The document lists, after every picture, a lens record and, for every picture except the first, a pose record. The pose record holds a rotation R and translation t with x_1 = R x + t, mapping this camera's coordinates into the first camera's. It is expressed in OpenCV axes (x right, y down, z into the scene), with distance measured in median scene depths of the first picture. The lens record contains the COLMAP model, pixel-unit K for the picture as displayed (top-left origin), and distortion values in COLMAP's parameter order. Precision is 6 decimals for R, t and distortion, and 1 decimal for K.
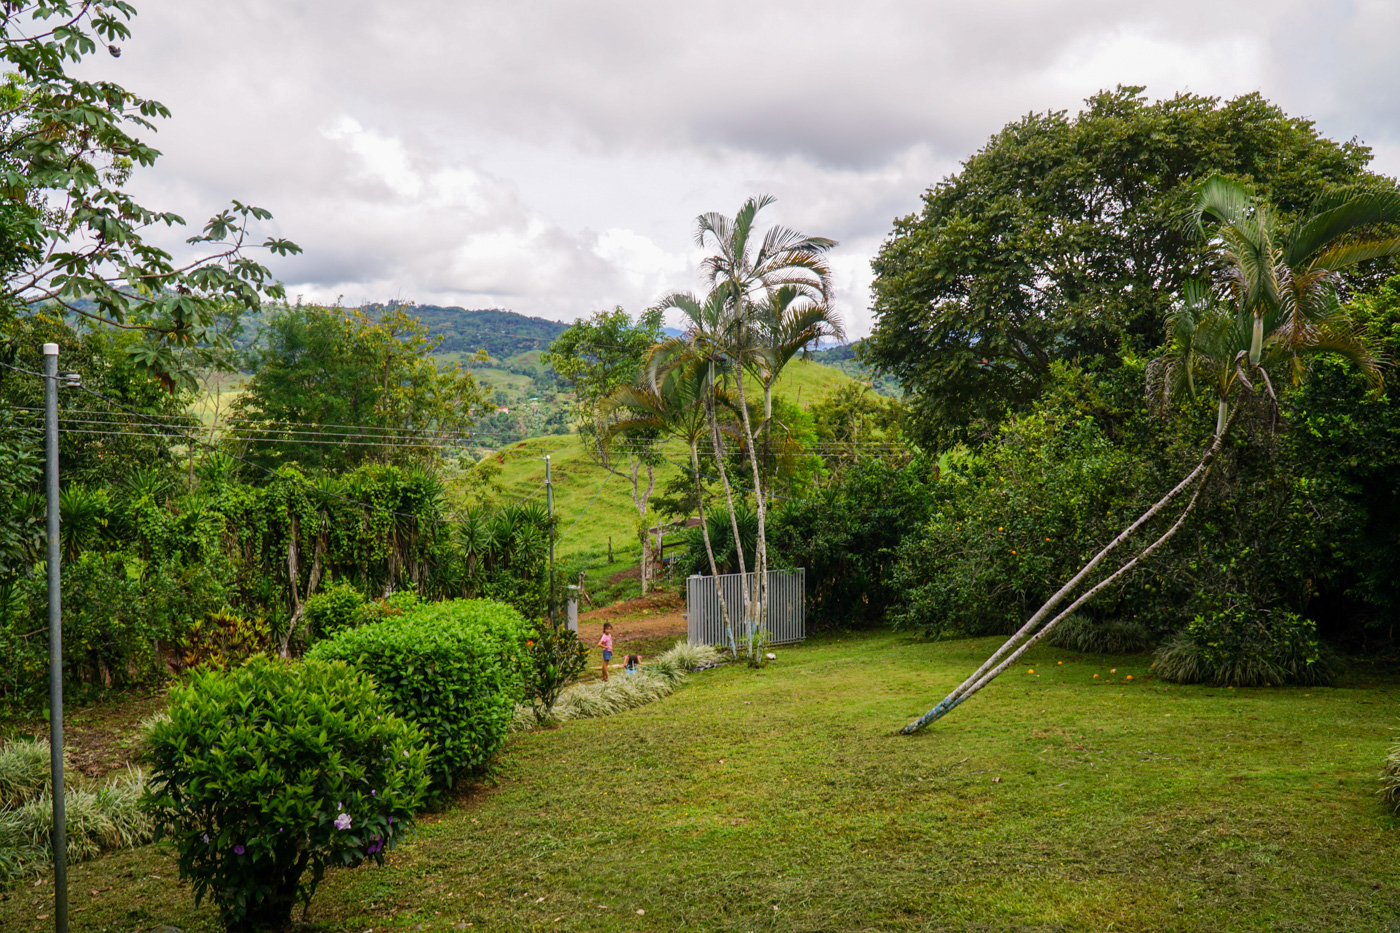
lens RADIAL K [[1118.8, 0, 700.2], [0, 1118.8, 467.1], [0, 0, 1]] dist [0.004782, -0.011414]
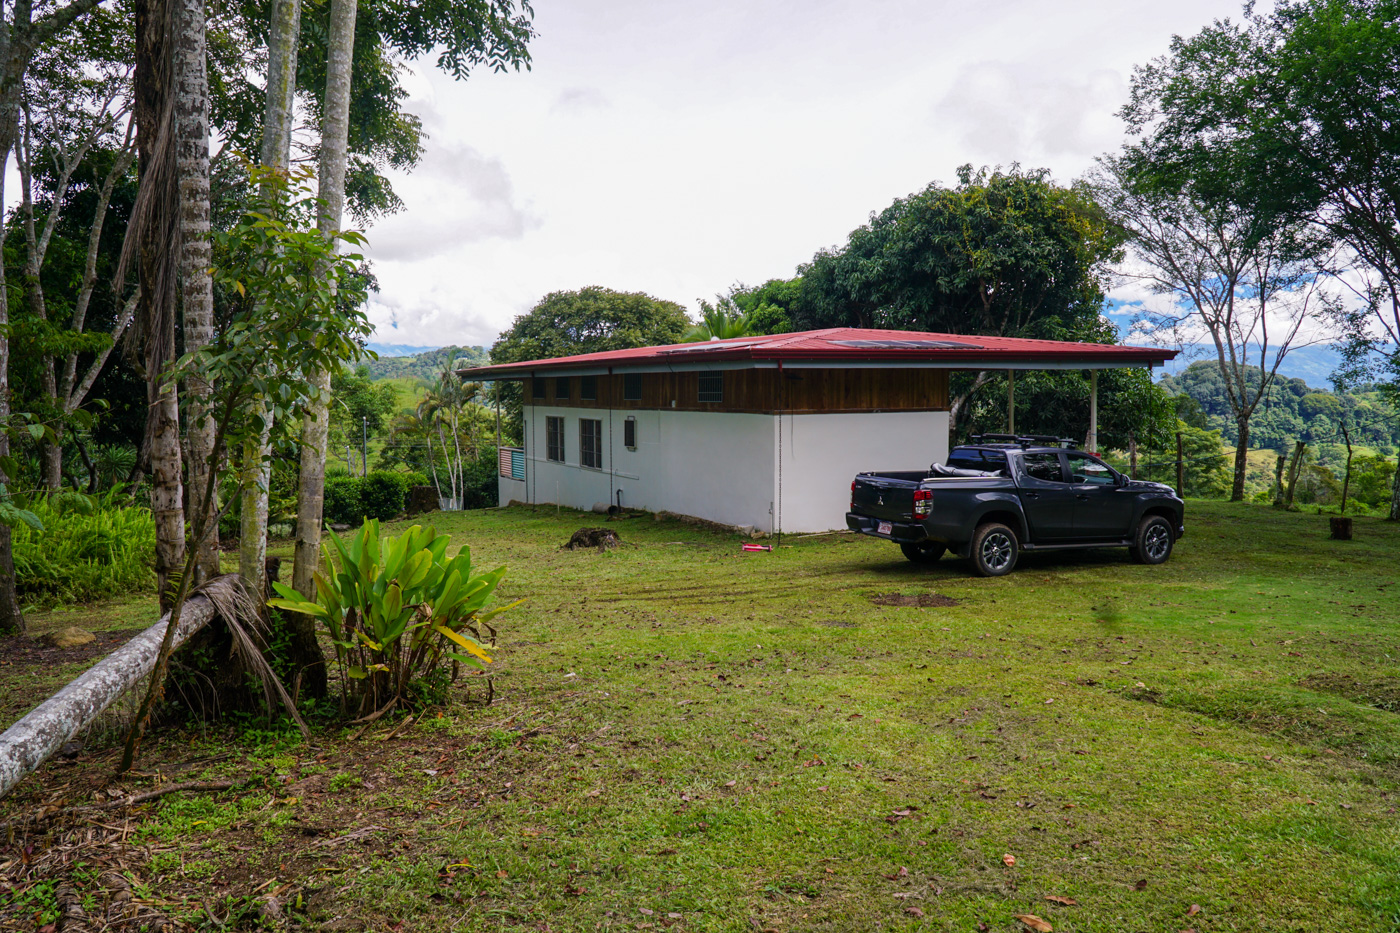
lens RADIAL K [[1118.8, 0, 700.5], [0, 1118.8, 467.7], [0, 0, 1]] dist [0.004782, -0.011414]
pose [[0.936407, -0.029039, 0.349711, -0.219929], [0.030510, 0.999534, 0.001303, 0.043782], [-0.349586, 0.009449, 0.936857, -1.120614]]
